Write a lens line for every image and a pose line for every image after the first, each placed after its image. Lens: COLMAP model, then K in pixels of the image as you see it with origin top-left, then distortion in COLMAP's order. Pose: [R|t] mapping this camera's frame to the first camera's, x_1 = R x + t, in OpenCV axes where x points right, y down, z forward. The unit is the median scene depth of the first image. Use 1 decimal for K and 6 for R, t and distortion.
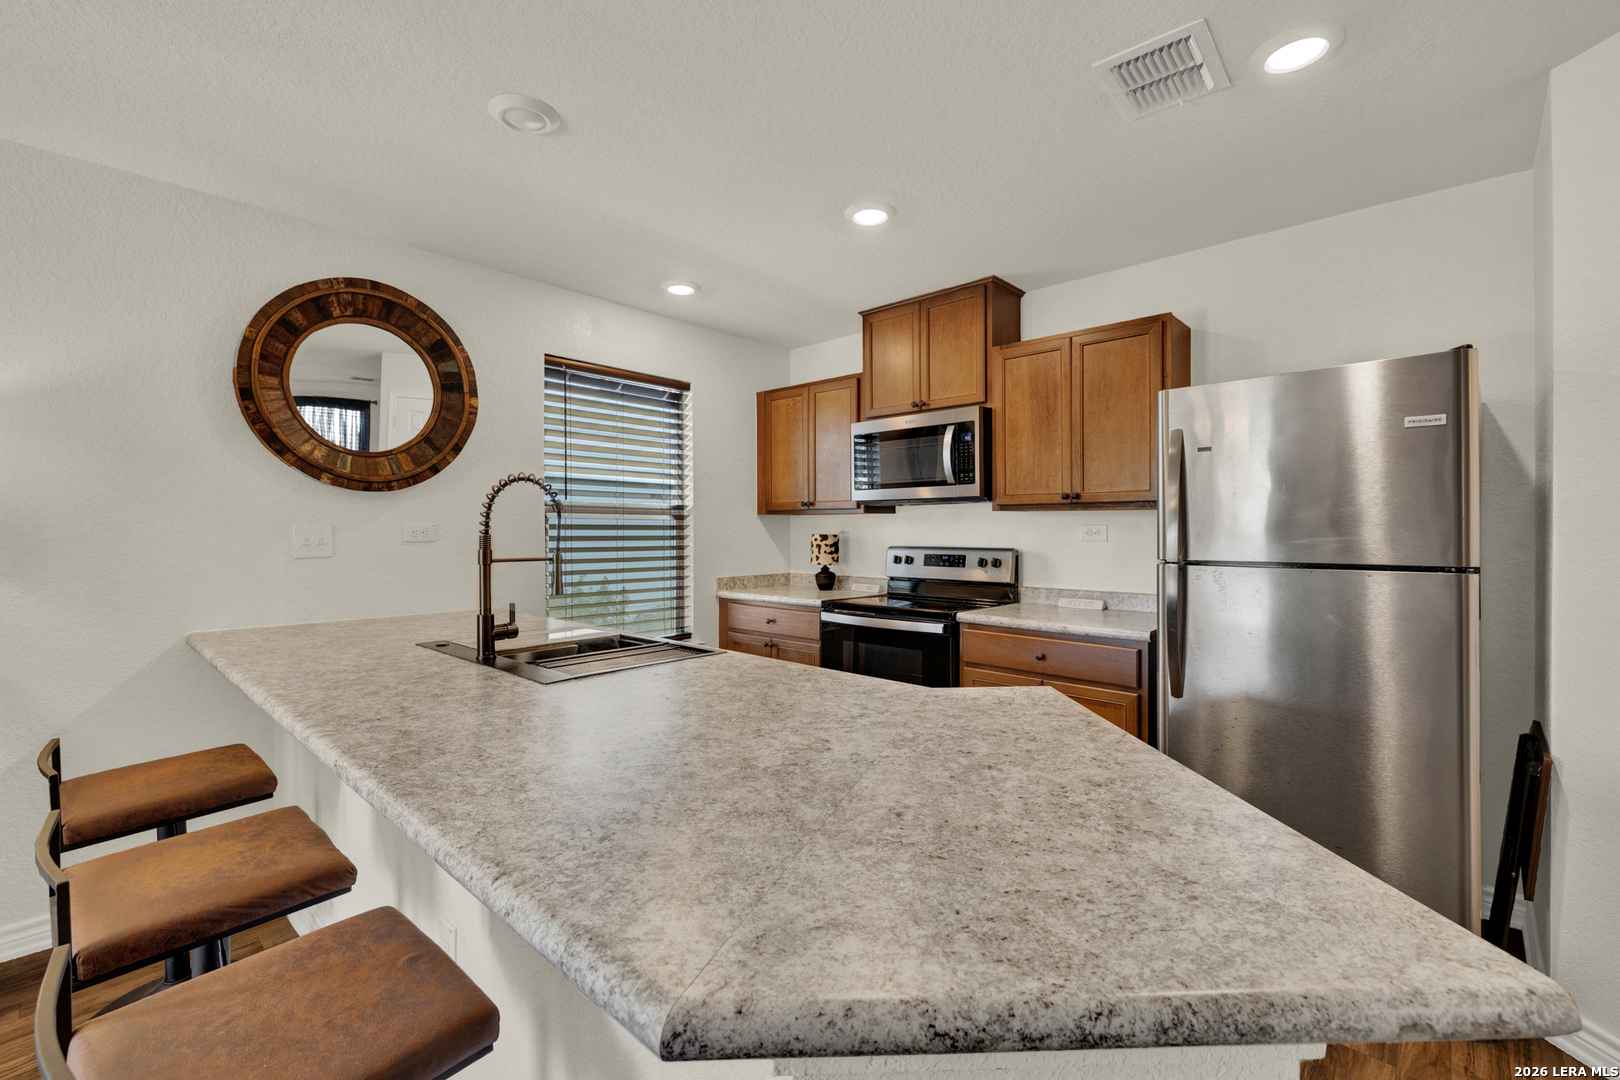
lens RADIAL K [[698.2, 0, 805.1], [0, 698.2, 530.0], [0, 0, 1]] dist [-0.002872, -0.000384]
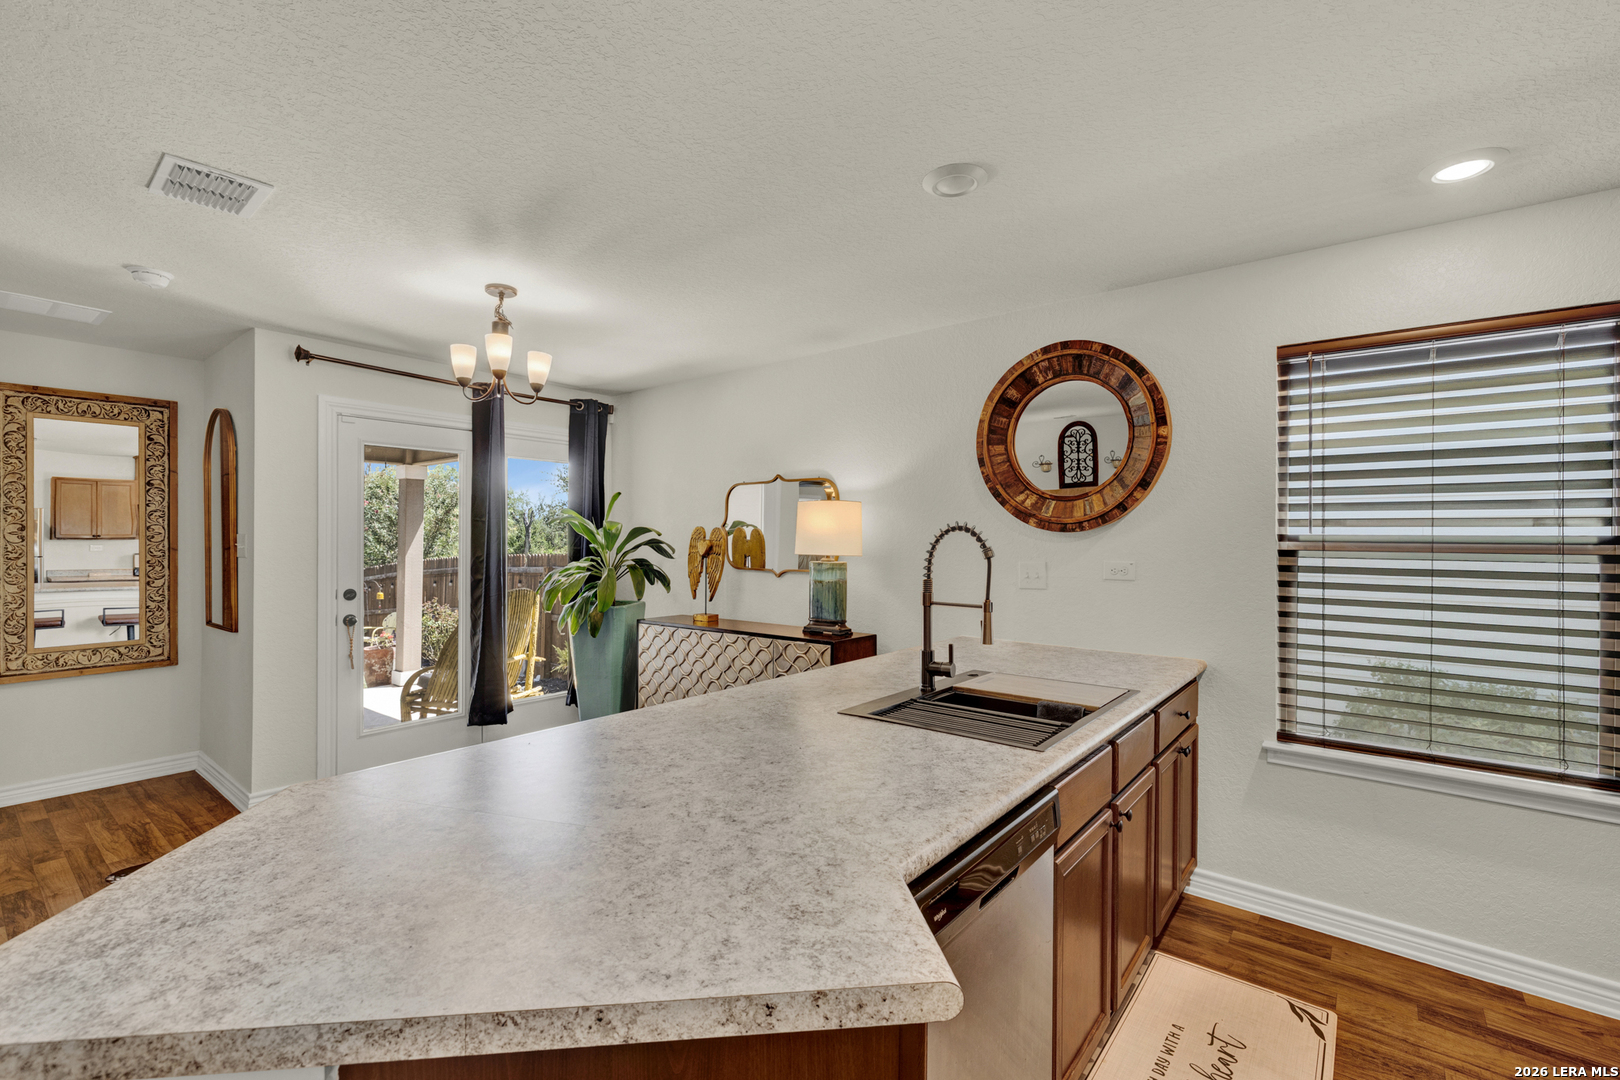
lens RADIAL K [[715.6, 0, 808.9], [0, 715.6, 545.0], [0, 0, 1]] dist [-0.009441, 0.000729]
pose [[0.068929, 0.003891, -0.997614, 0.941112], [-0.010133, 0.999944, 0.003199, -0.068484], [0.997570, 0.009889, 0.068964, 1.026504]]
